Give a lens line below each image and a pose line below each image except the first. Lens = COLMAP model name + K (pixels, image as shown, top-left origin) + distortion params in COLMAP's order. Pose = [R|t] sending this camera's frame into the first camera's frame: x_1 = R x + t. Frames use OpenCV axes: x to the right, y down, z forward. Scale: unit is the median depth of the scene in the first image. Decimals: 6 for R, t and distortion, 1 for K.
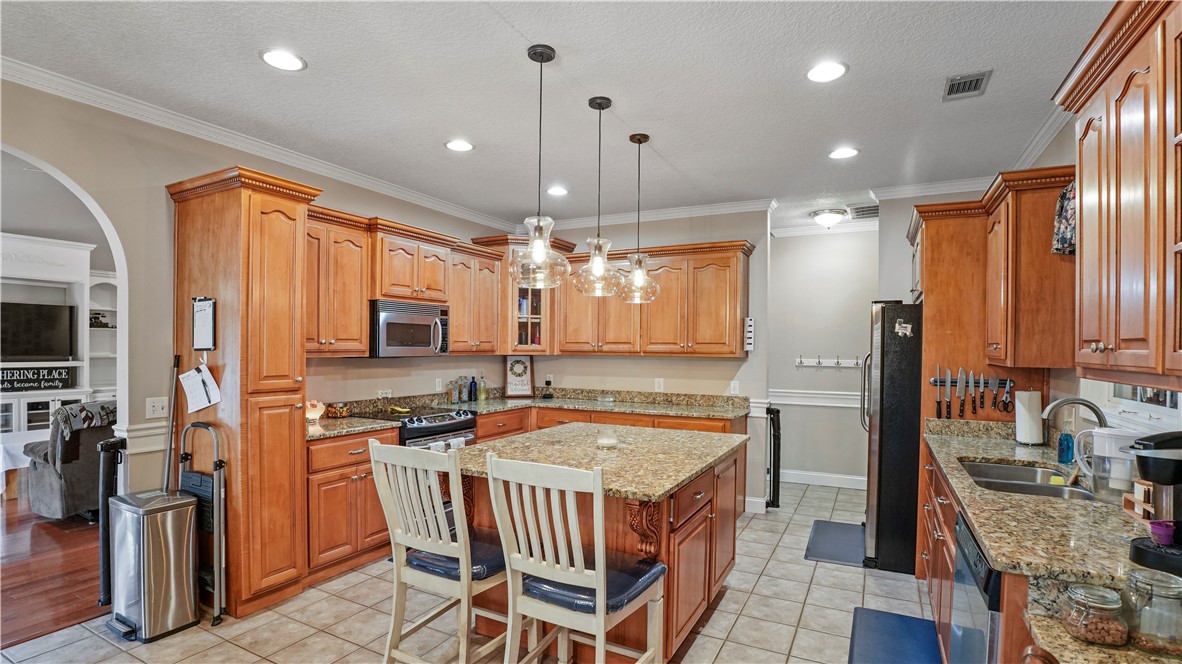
lens RADIAL K [[565.8, 0, 598.6], [0, 565.8, 349.8], [0, 0, 1]] dist [-0.027060, 0.001947]
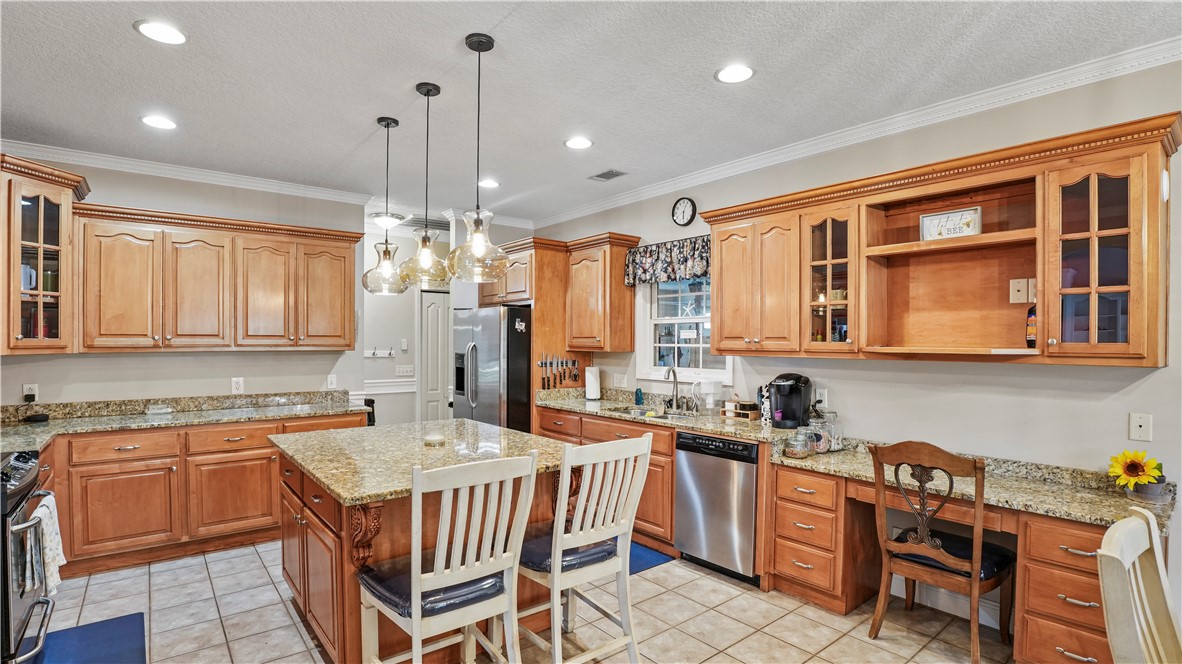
lens RADIAL K [[565.8, 0, 584.4], [0, 565.8, 336.1], [0, 0, 1]] dist [-0.027060, 0.001947]
pose [[0.432162, 0.000133, 0.901796, -0.477070], [0.006535, 0.999973, -0.003279, -0.005742], [-0.901772, 0.007310, 0.432149, 0.212408]]
